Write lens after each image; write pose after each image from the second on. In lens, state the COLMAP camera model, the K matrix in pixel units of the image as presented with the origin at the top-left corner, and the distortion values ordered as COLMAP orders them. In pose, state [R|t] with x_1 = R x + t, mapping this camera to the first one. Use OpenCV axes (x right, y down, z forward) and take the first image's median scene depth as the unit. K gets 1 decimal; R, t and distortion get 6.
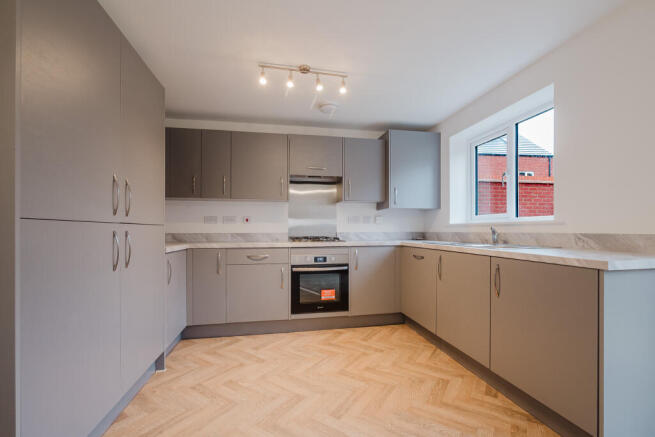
lens RADIAL K [[279.2, 0, 325.4], [0, 279.2, 229.8], [0, 0, 1]] dist [-0.002400, -0.000146]
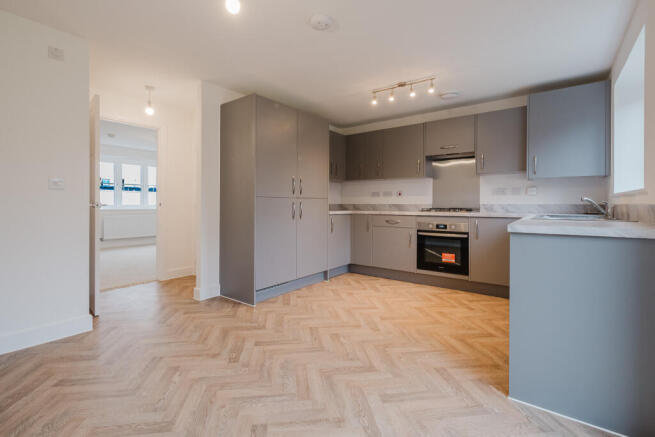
lens RADIAL K [[301.6, 0, 323.7], [0, 301.6, 201.5], [0, 0, 1]] dist [0.000117, 0.000717]
pose [[0.669522, -0.001566, -0.742791, 0.618618], [-0.001941, 0.999991, -0.003858, 0.006117], [0.742790, 0.004025, 0.669513, -0.224323]]
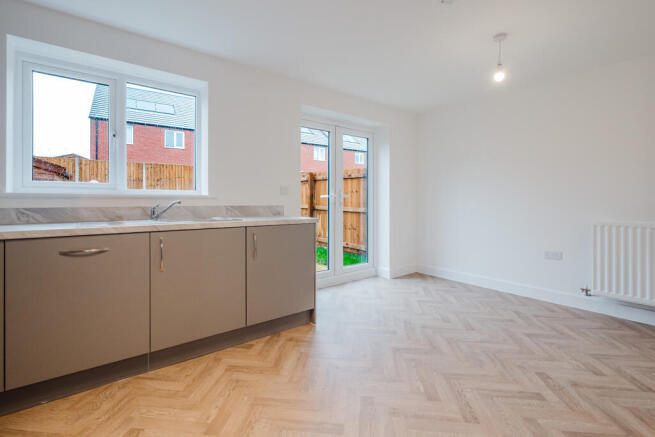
lens RADIAL K [[301.6, 0, 330.3], [0, 301.6, 203.0], [0, 0, 1]] dist [0.000117, 0.000717]
pose [[-0.469499, -0.003862, 0.882925, -0.425925], [-0.001328, 0.999992, 0.003668, -0.004850], [-0.882932, 0.000549, -0.469500, 0.830546]]
